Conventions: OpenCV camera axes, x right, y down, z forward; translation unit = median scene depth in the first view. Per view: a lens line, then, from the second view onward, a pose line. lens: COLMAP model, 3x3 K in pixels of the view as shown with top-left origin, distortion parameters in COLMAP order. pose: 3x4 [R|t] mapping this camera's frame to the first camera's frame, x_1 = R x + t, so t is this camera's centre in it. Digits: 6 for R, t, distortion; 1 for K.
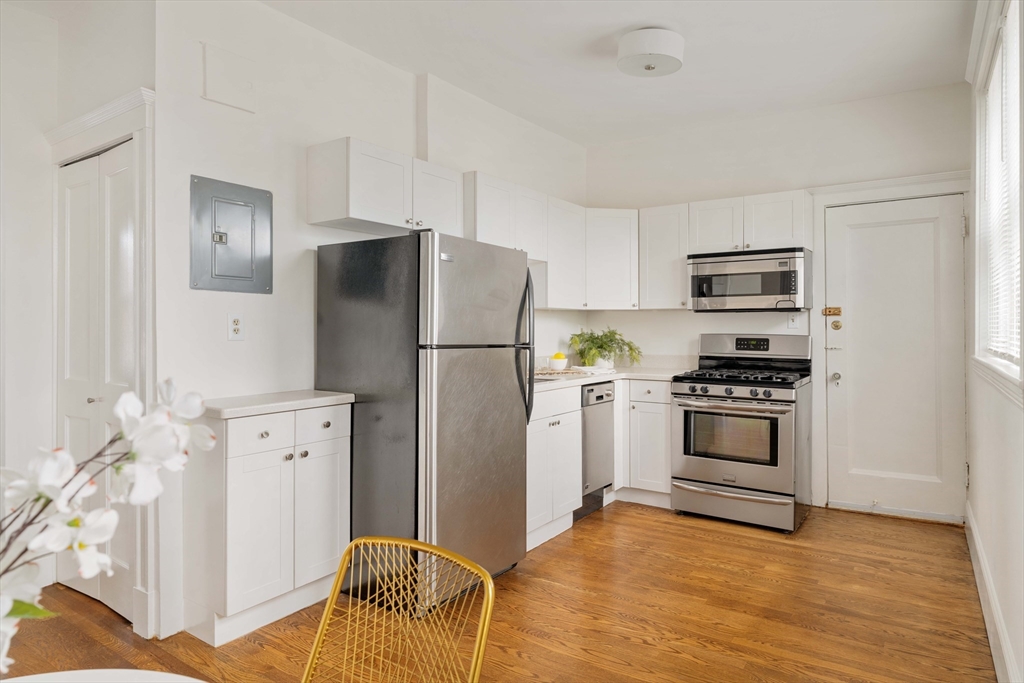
lens RADIAL K [[614.2, 0, 471.7], [0, 614.2, 317.2], [0, 0, 1]] dist [0.004644, 0.000980]
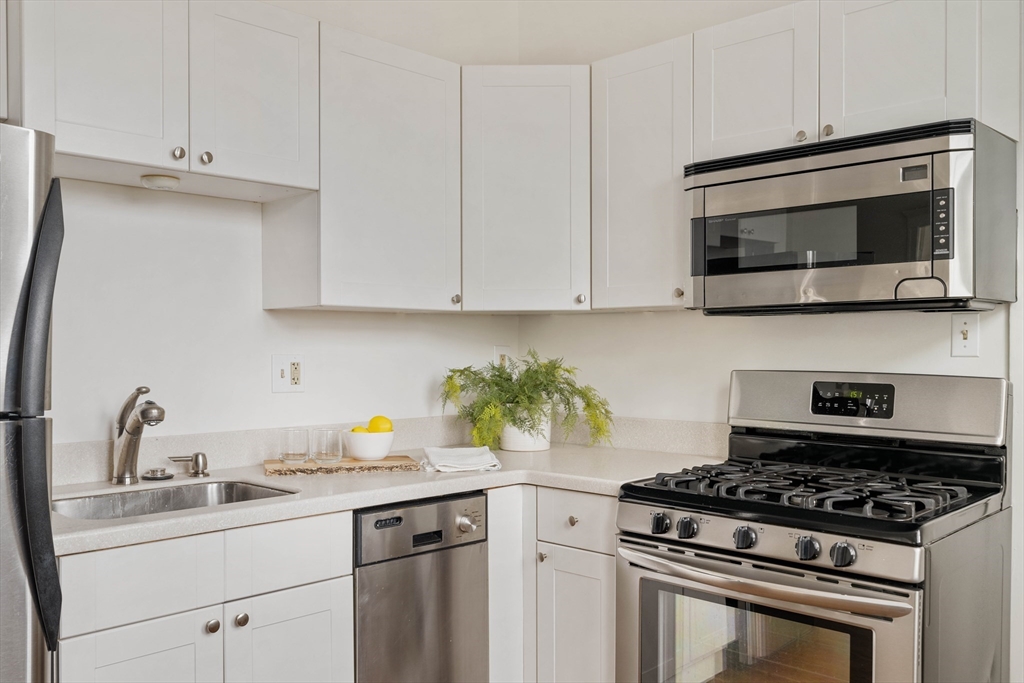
lens RADIAL K [[897.1, 0, 514.2], [0, 897.1, 347.1], [0, 0, 1]] dist [0.013451, -0.016945]
pose [[0.992601, -0.002579, -0.121398, 0.325057], [0.004651, 0.999848, 0.016786, 0.002309], [0.121336, -0.017226, 0.992462, 0.443436]]
